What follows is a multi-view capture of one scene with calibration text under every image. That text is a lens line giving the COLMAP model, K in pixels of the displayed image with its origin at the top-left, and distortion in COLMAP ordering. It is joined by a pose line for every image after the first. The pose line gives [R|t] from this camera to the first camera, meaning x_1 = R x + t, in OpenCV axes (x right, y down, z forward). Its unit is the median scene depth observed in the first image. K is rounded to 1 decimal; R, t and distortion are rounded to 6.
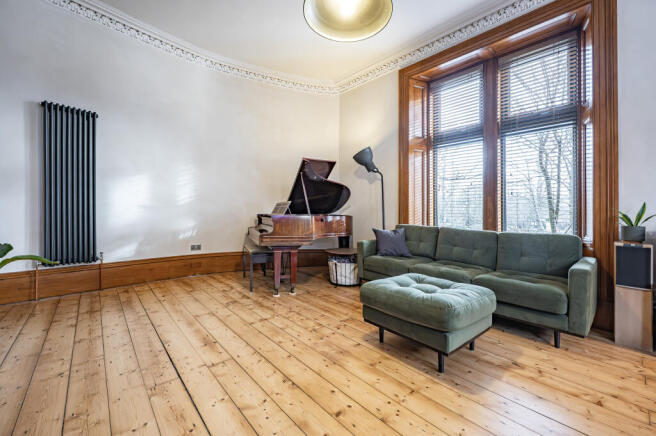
lens RADIAL K [[301.7, 0, 329.5], [0, 301.7, 204.6], [0, 0, 1]] dist [0.002643, -0.000052]
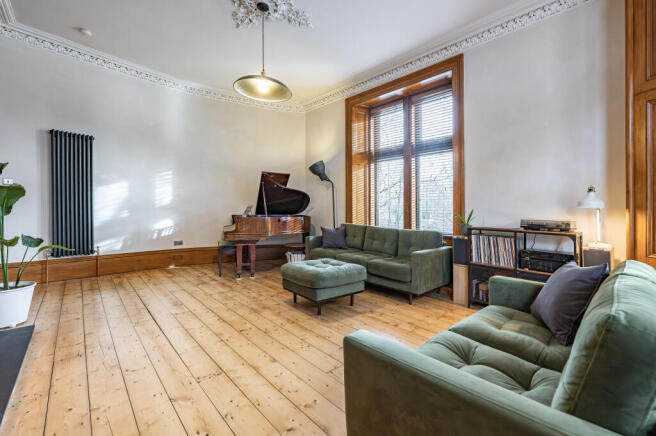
lens RADIAL K [[279.4, 0, 327.0], [0, 279.4, 207.5], [0, 0, 1]] dist [-0.000555, 0.000163]
pose [[0.998651, 0.000337, 0.051925, 0.139869], [-0.000934, 0.999934, 0.011459, -0.018988], [-0.051917, -0.011492, 0.998585, -0.212674]]
